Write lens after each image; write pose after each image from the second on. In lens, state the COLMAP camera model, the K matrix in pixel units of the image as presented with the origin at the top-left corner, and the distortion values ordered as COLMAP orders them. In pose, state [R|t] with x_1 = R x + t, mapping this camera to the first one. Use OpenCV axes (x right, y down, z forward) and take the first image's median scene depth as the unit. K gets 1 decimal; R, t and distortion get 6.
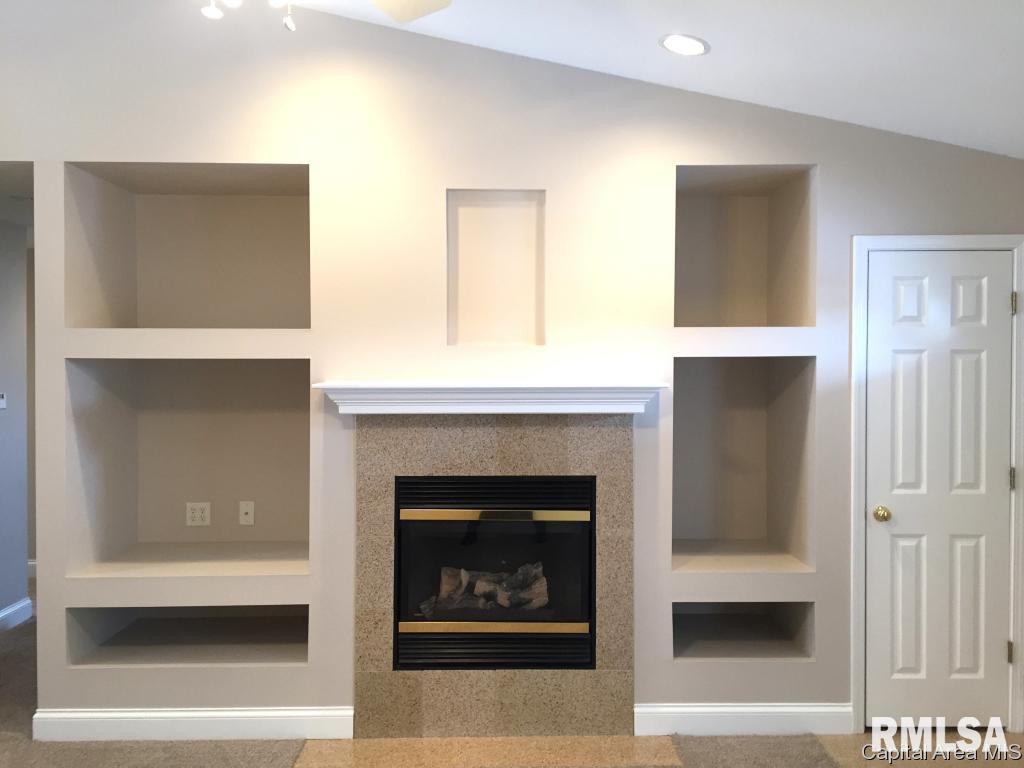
lens RADIAL K [[873.7, 0, 504.9], [0, 873.7, 380.2], [0, 0, 1]] dist [0.071961, -0.084028]
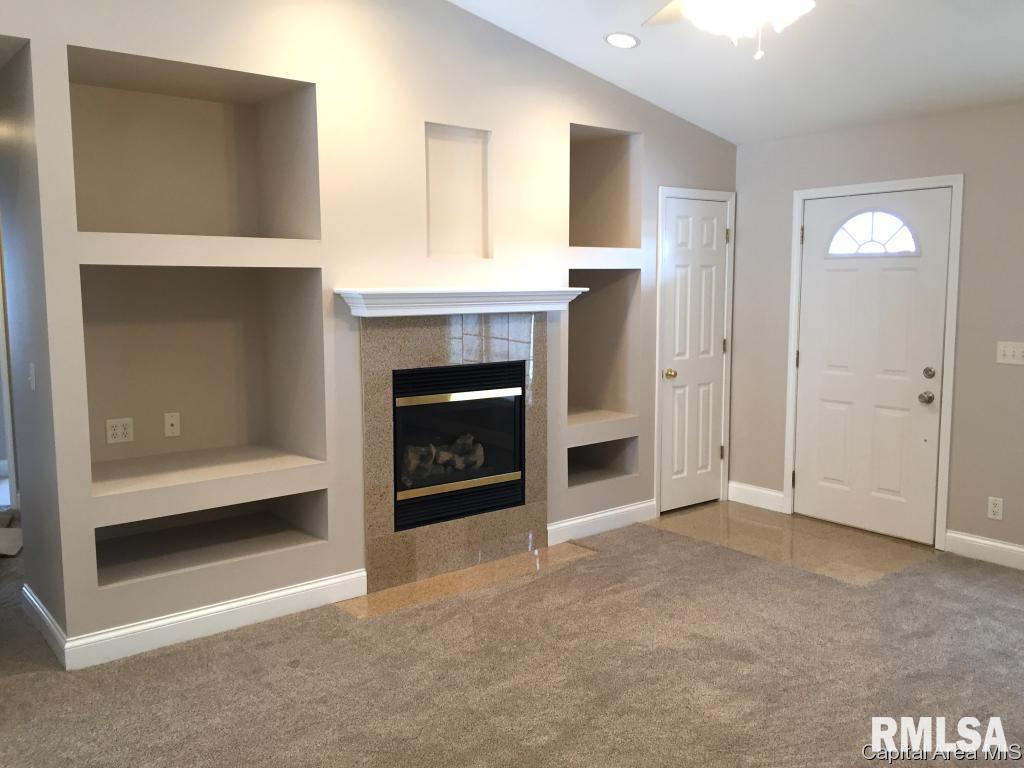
lens RADIAL K [[873.7, 0, 513.6], [0, 873.7, 385.0], [0, 0, 1]] dist [0.071961, -0.084028]
pose [[0.782617, -0.075430, 0.617917, -0.717340], [0.009422, 0.993953, 0.109400, 0.002978], [-0.622432, -0.079796, 0.778595, -0.009147]]
